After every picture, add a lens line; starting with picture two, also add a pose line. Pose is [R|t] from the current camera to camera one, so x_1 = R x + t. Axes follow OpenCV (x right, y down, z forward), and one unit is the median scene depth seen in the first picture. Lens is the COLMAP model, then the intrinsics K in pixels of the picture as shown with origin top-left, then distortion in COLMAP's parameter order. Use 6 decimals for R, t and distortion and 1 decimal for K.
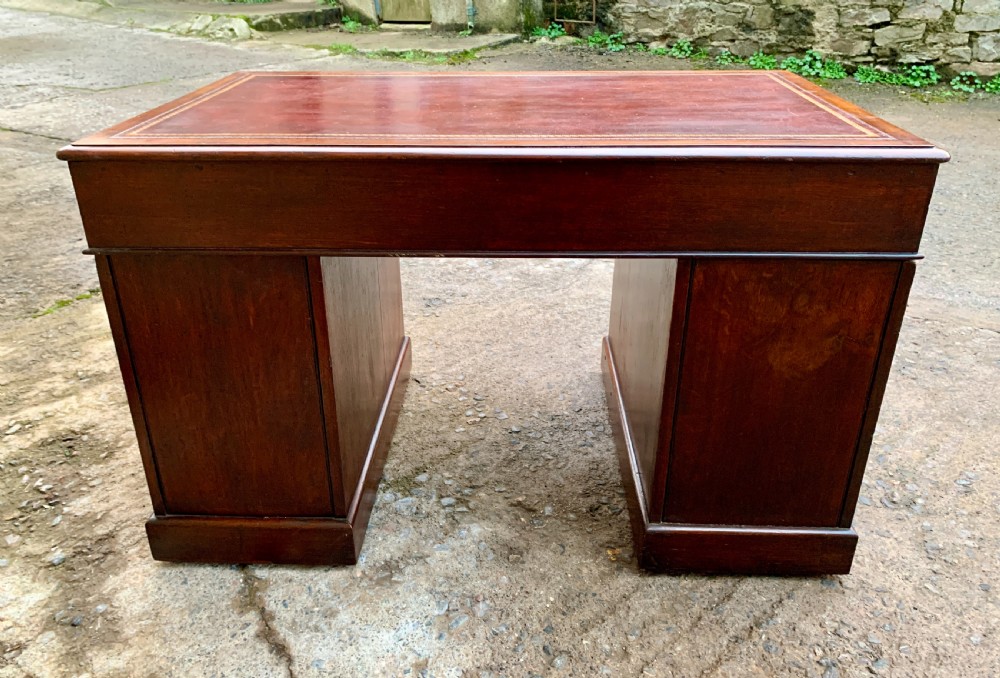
lens RADIAL K [[776.5, 0, 493.2], [0, 776.5, 291.0], [0, 0, 1]] dist [0.004535, 0.016474]
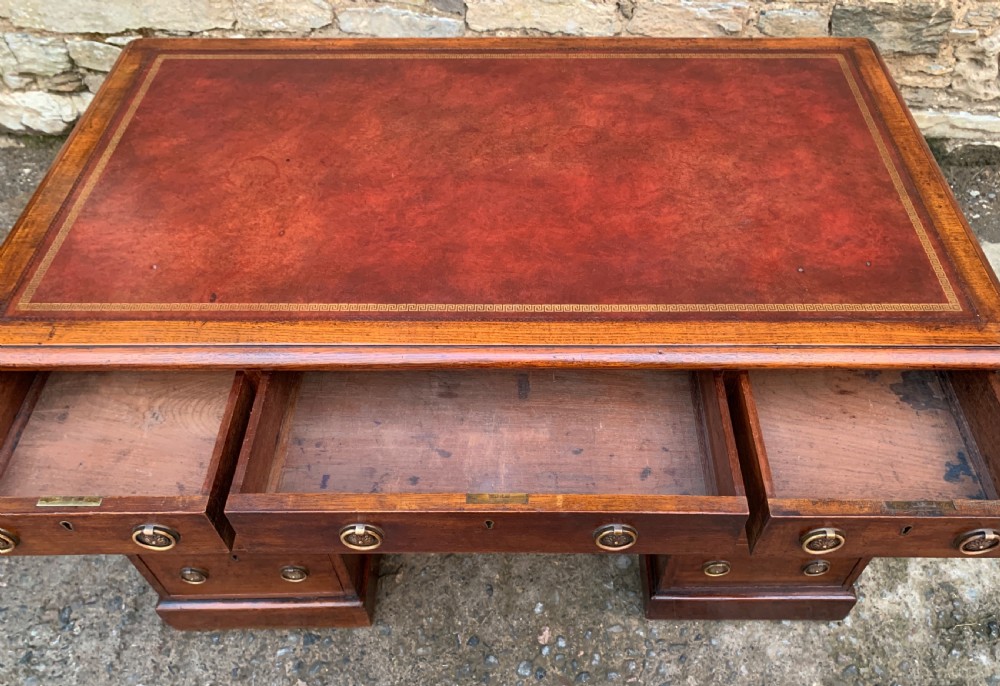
lens RADIAL K [[777.9, 0, 533.9], [0, 777.9, 370.0], [0, 0, 1]] dist [0.013310, -0.007239]
pose [[-0.668298, 0.579953, -0.465867, 0.261214], [-0.307060, 0.355351, 0.882859, -0.839418], [0.677563, 0.733062, -0.059400, 1.146816]]
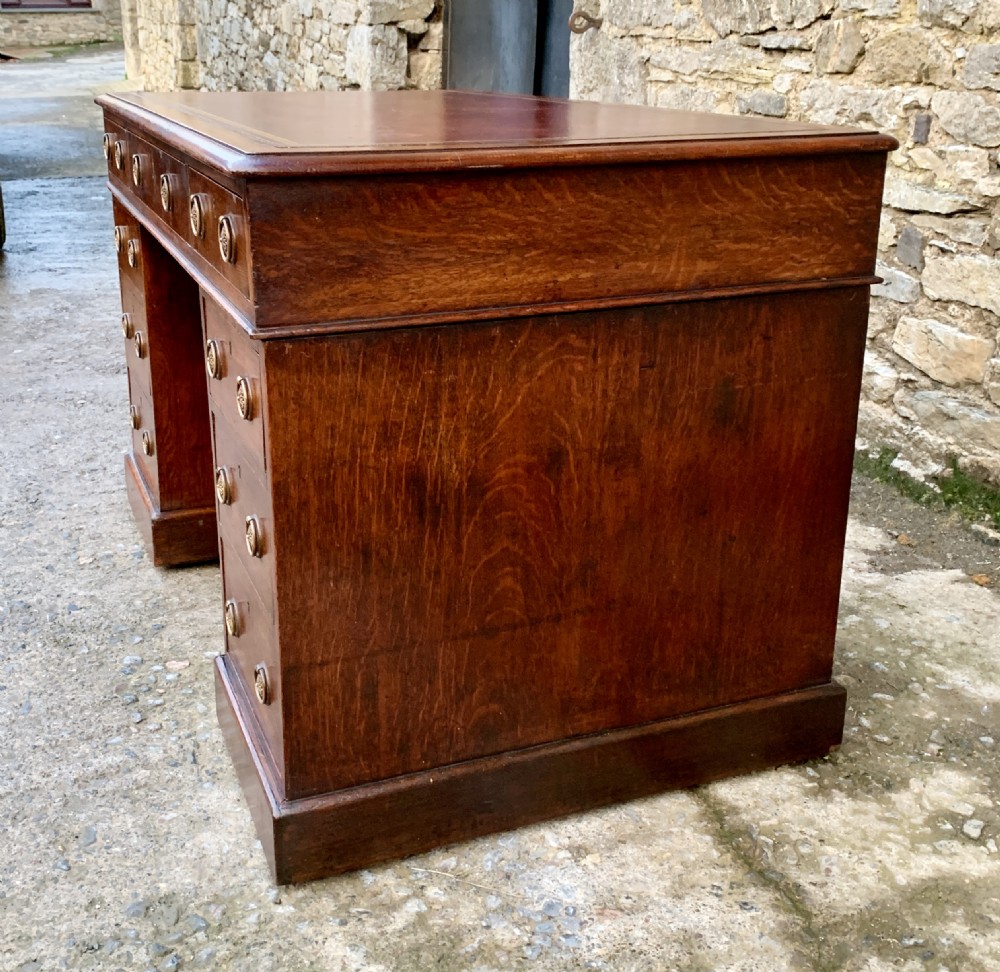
lens RADIAL K [[1218.5, 0, 470.6], [0, 1218.5, 446.4], [0, 0, 1]] dist [0.031922, 0.000000]
pose [[-0.934311, -0.107149, 0.339973, -0.755086], [0.152762, 0.741371, 0.653478, -0.762220], [-0.322065, 0.662487, -0.676303, 1.995182]]
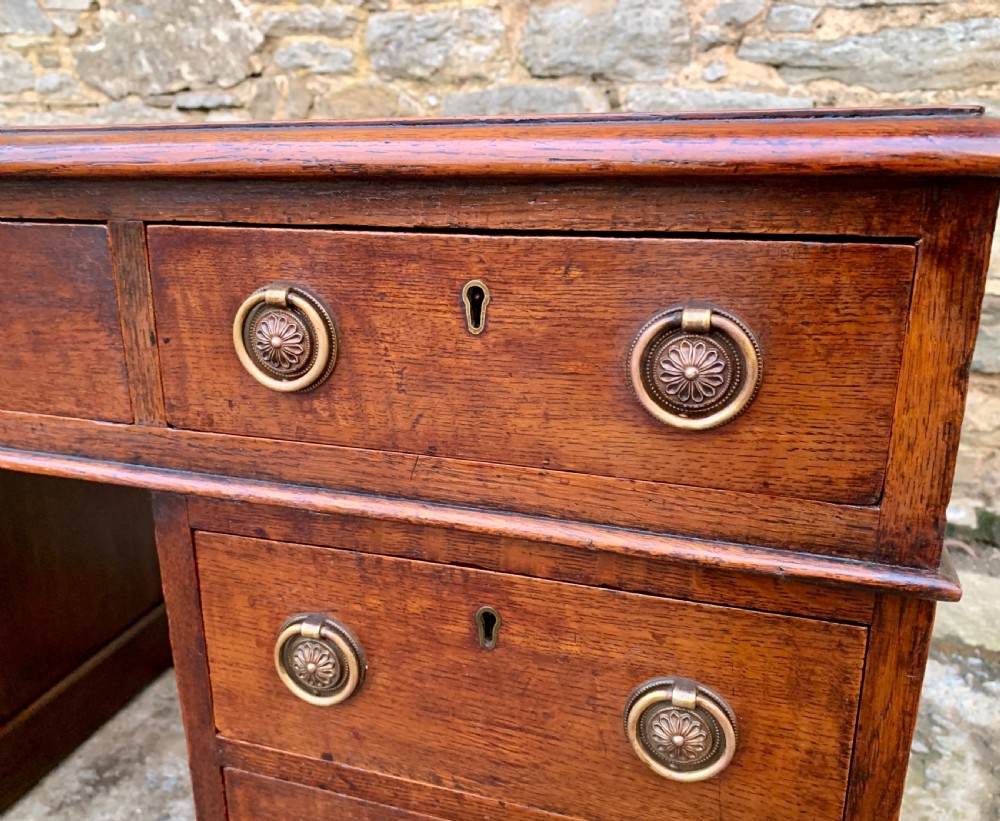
lens RADIAL K [[854.6, 0, 462.4], [0, 854.6, 402.3], [0, 0, 1]] dist [-0.028511, 0.040049]
pose [[-0.872971, 0.164452, -0.459213, -0.122183], [-0.180700, 0.765430, 0.617628, -0.448320], [0.453066, 0.622151, -0.638482, 1.482884]]
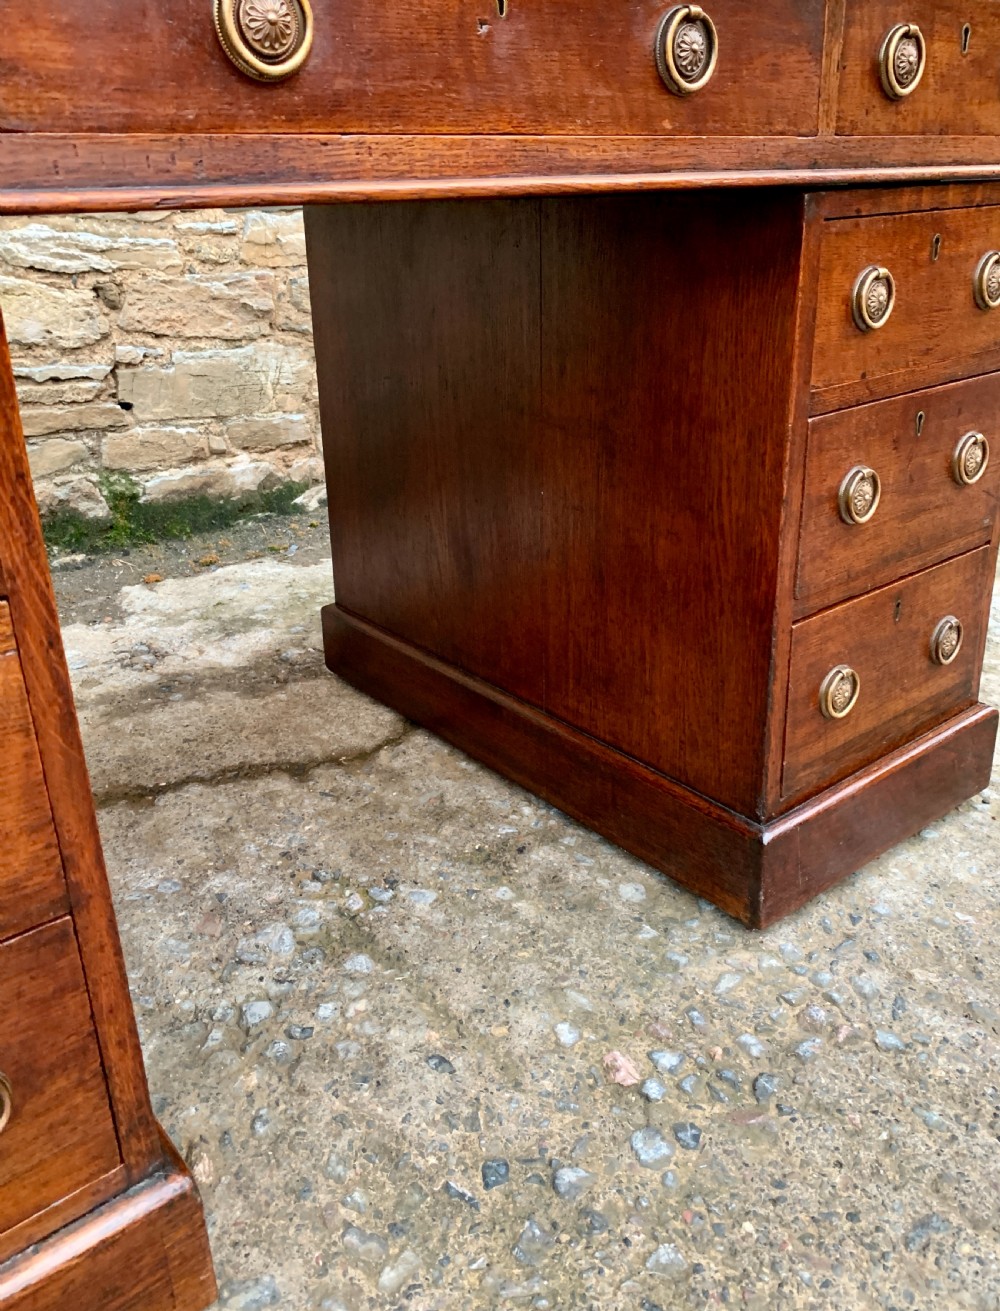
lens RADIAL K [[1089.8, 0, 461.7], [0, 1089.8, 582.9], [0, 0, 1]] dist [0.014666, 0.006020]
pose [[-0.082617, 0.349490, -0.933290, 0.437890], [-0.378617, 0.855267, 0.353789, -0.177457], [0.921859, 0.382589, 0.061663, 1.139821]]
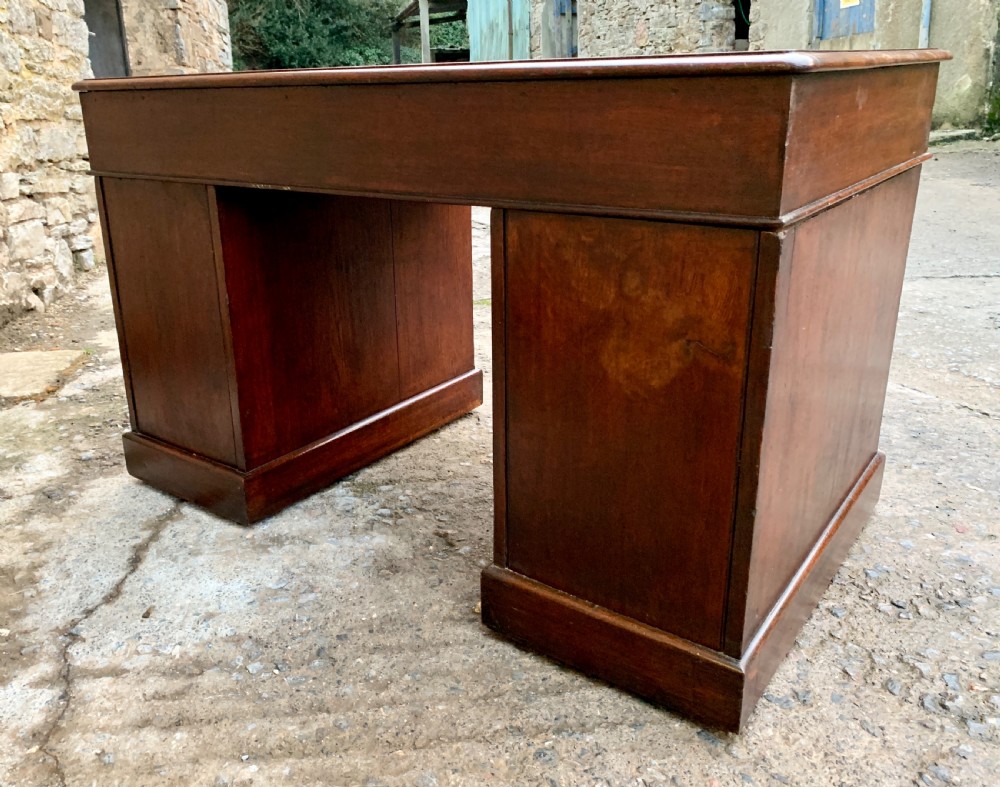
lens RADIAL K [[869.2, 0, 441.3], [0, 869.2, 358.4], [0, 0, 1]] dist [0.050474, -0.057091]
pose [[0.808293, 0.165153, -0.565144, 0.632032], [-0.219587, 0.975159, -0.029091, 0.128839], [0.546301, 0.147612, 0.824479, 0.197849]]
